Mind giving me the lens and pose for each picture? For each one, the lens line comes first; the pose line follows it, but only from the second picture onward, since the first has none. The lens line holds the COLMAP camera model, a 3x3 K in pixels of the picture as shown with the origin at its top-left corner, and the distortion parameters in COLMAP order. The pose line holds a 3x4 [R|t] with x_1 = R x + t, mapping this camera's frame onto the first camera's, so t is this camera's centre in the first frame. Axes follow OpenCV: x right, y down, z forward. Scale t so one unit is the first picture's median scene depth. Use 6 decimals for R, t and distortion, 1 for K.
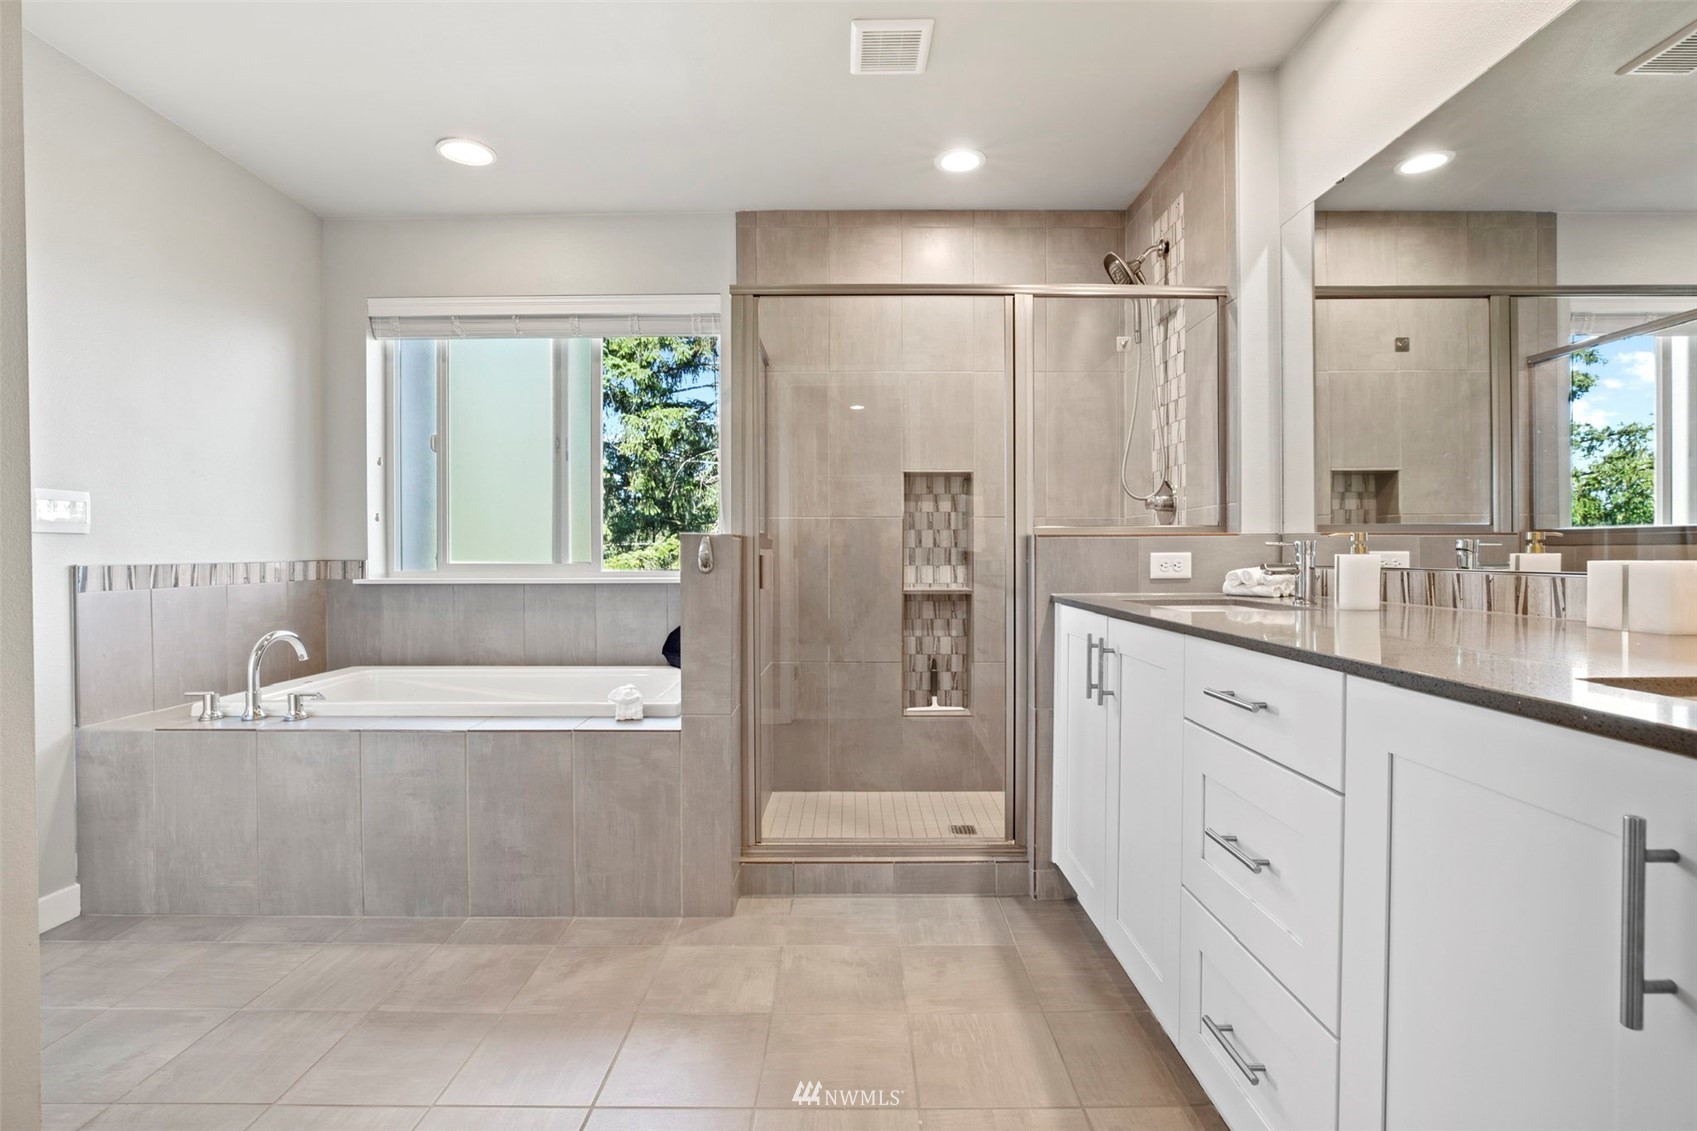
lens RADIAL K [[778.1, 0, 849.3], [0, 778.1, 564.7], [0, 0, 1]] dist [-0.033313, 0.004386]
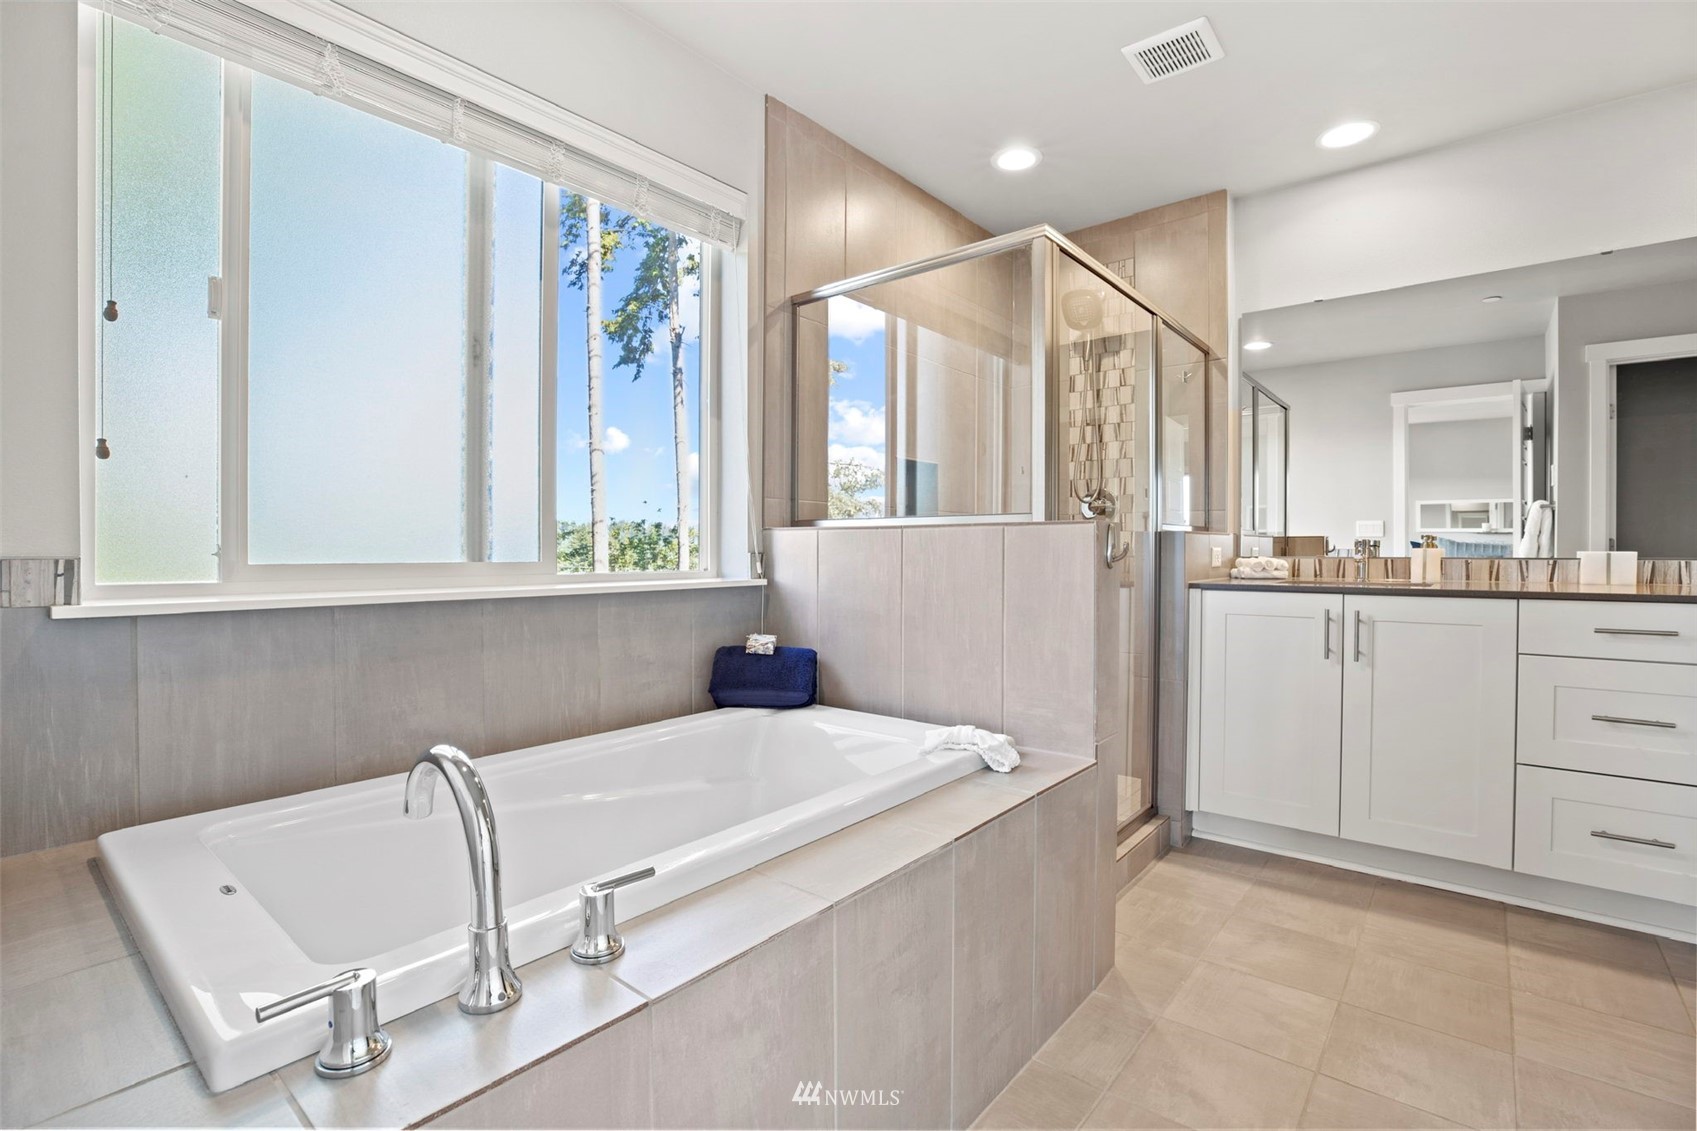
lens RADIAL K [[778.1, 0, 858.3], [0, 778.1, 561.2], [0, 0, 1]] dist [-0.033313, 0.004386]
pose [[0.632504, -0.008903, 0.774506, -0.927203], [0.009011, 0.999951, 0.004135, -0.002499], [-0.774505, 0.004363, 0.632553, 0.626540]]
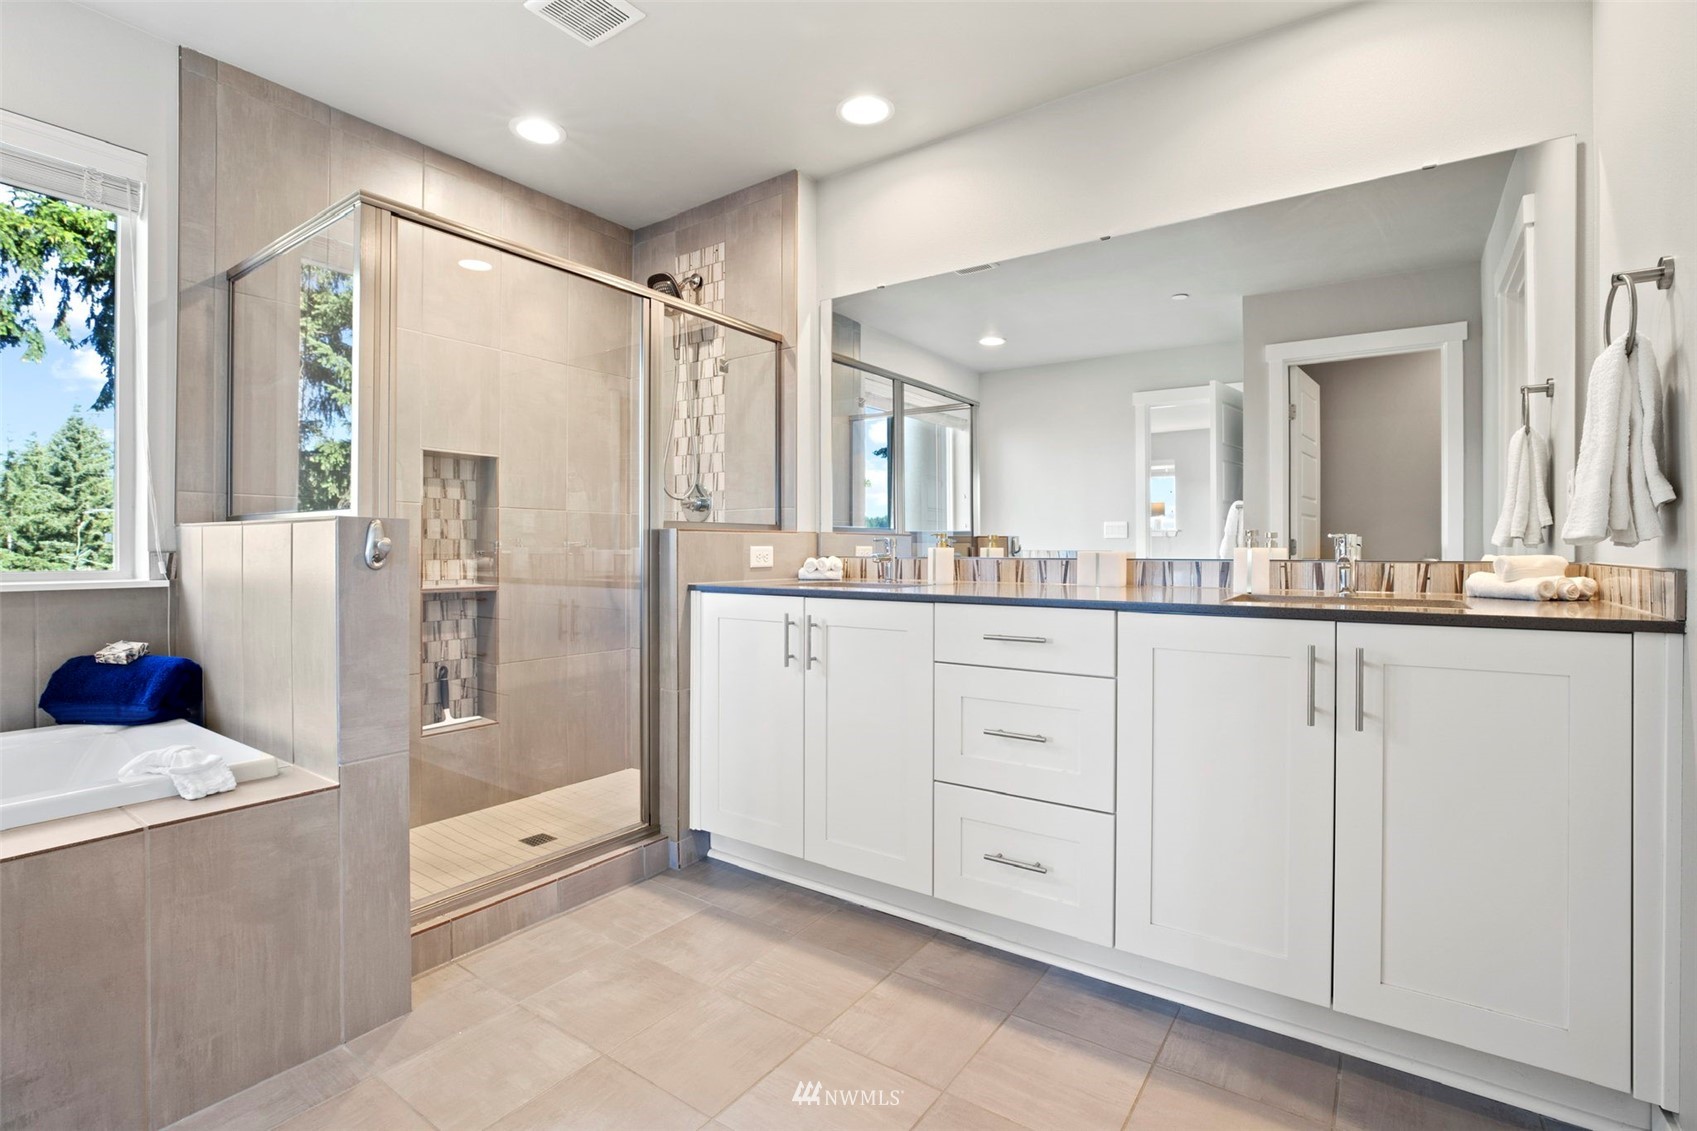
lens RADIAL K [[778.1, 0, 848.1], [0, 778.1, 556.4], [0, 0, 1]] dist [-0.033313, 0.004386]
pose [[0.573826, -0.002677, 0.818973, -0.488396], [0.007843, 0.999967, -0.002227, 0.003966], [-0.818940, 0.007702, 0.573828, 0.183605]]
